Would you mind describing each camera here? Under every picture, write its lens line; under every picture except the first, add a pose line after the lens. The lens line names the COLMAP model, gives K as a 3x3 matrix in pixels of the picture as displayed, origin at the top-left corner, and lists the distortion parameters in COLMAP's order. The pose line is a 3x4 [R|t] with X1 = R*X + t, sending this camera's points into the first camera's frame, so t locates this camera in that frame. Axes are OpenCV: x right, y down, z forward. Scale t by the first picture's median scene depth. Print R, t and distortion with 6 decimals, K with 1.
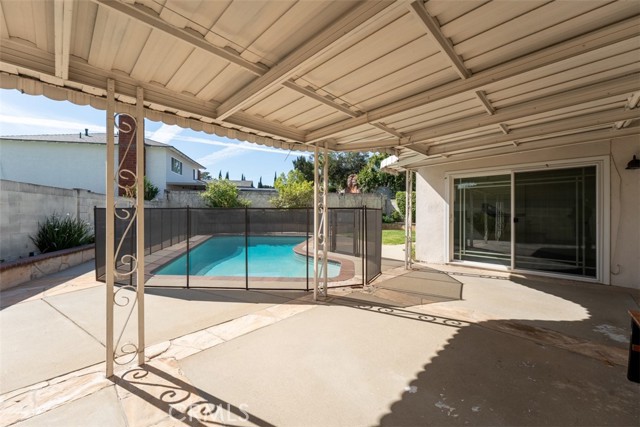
lens RADIAL K [[260.3, 0, 329.9], [0, 260.3, 212.4], [0, 0, 1]] dist [0.000513, 0.000938]
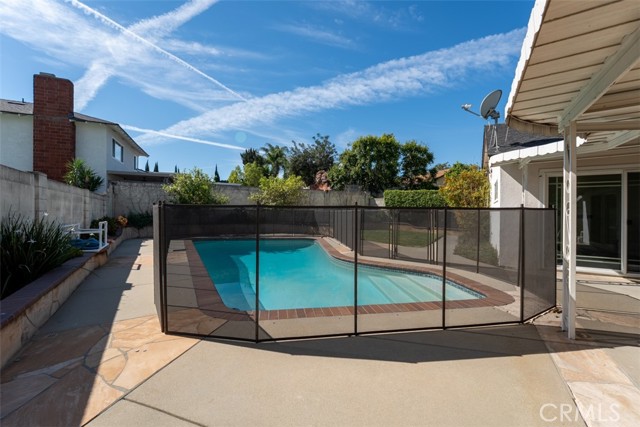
lens RADIAL K [[260.3, 0, 323.7], [0, 260.3, 219.0], [0, 0, 1]] dist [0.000513, 0.000938]
pose [[0.972504, -0.001490, 0.232880, -0.197705], [-0.006184, 0.999462, 0.032221, -0.002151], [-0.232803, -0.032775, 0.971971, 0.107724]]
